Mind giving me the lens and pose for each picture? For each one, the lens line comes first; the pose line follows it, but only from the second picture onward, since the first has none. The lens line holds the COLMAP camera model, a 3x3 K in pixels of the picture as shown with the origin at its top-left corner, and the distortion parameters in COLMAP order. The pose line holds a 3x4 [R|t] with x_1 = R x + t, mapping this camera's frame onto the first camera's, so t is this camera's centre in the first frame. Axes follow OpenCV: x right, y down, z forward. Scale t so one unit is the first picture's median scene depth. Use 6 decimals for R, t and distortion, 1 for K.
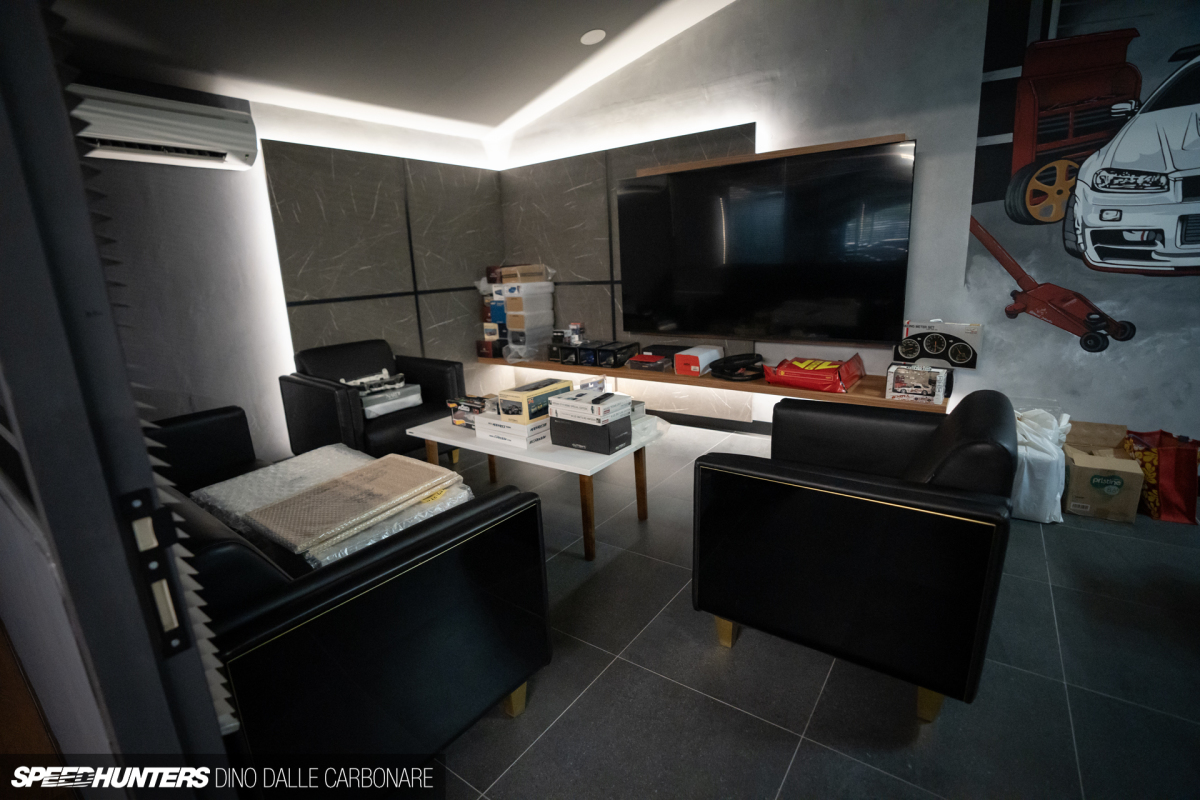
lens RADIAL K [[554.3, 0, 590.4], [0, 554.3, 405.3], [0, 0, 1]] dist [-0.038054, 0.011310]
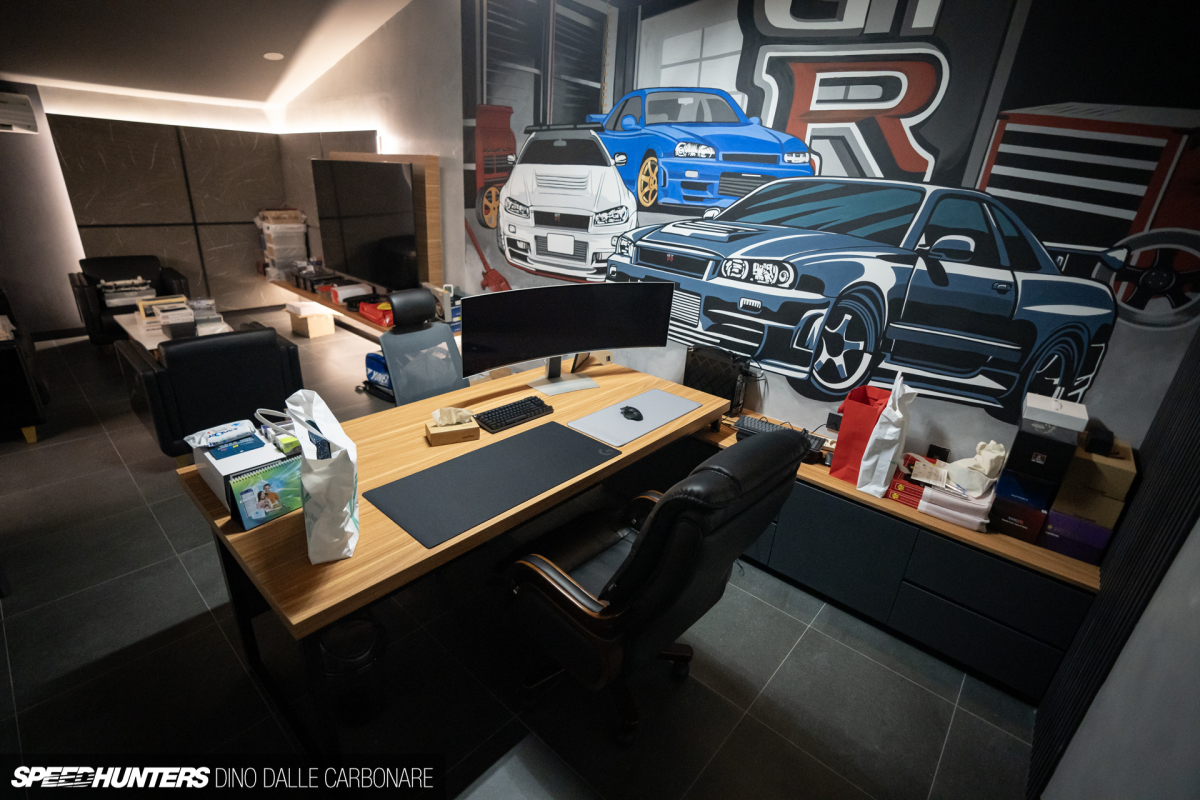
lens RADIAL K [[554.3, 0, 604.8], [0, 554.3, 401.2], [0, 0, 1]] dist [-0.038054, 0.011310]
pose [[0.989651, 0.132568, -0.054918, 1.127059], [-0.124317, 0.983254, 0.133253, -0.094673], [0.071663, -0.125046, 0.989559, -0.474811]]
